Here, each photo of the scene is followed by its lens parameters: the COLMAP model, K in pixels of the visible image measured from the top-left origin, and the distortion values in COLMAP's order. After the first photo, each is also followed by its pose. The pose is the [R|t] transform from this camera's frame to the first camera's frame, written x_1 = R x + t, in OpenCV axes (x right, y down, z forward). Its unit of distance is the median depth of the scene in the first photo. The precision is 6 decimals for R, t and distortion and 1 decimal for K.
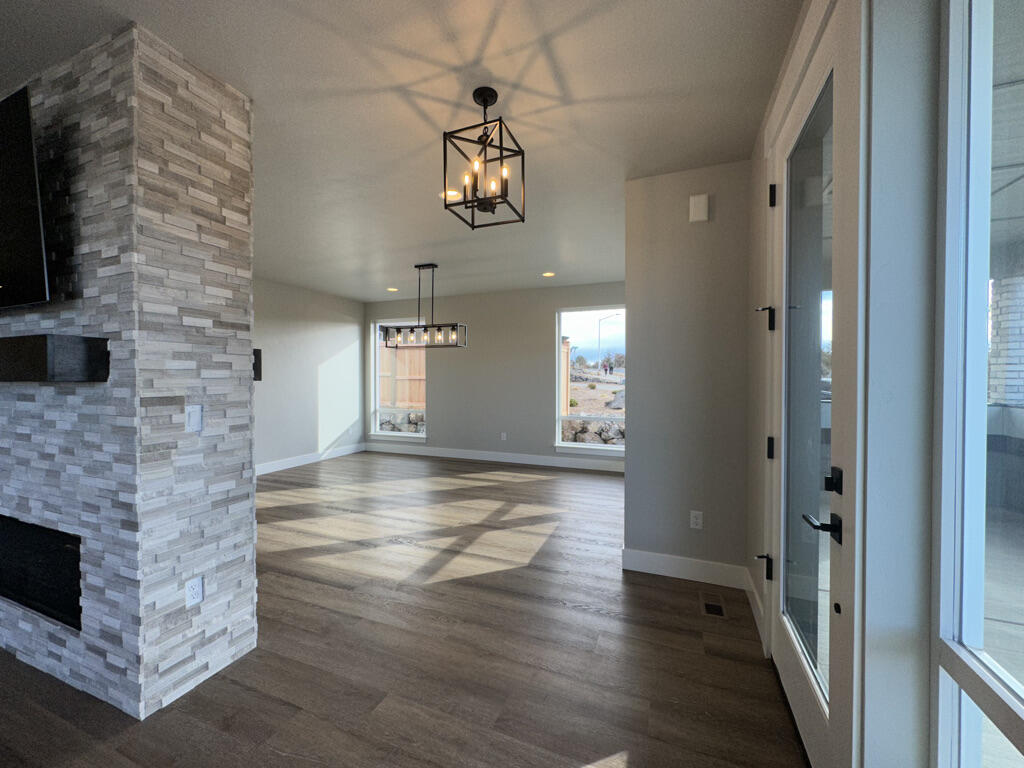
lens RADIAL K [[408.4, 0, 515.4], [0, 408.4, 383.6], [0, 0, 1]] dist [-0.003779, 0.001103]
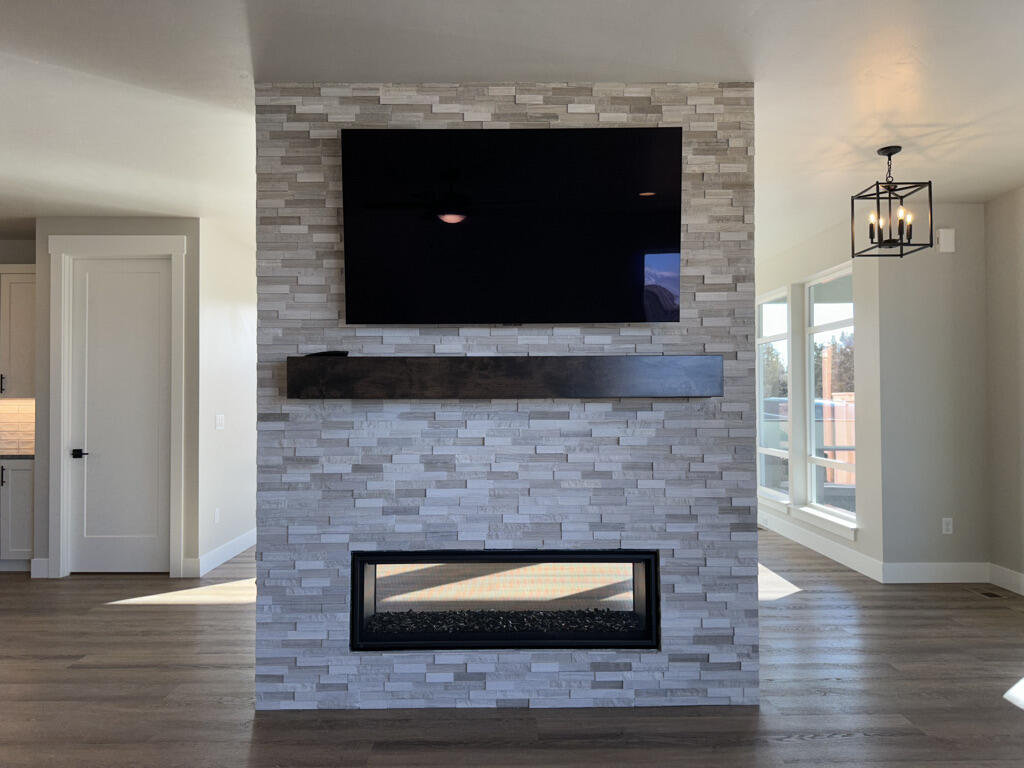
lens RADIAL K [[723.6, 0, 513.3], [0, 723.6, 383.5], [0, 0, 1]] dist [0.031923, -0.040960]
pose [[0.925579, 0.005332, 0.378517, -2.020430], [0.006403, 0.999537, -0.029739, 0.011134], [-0.378501, 0.029949, 0.925116, -0.534559]]
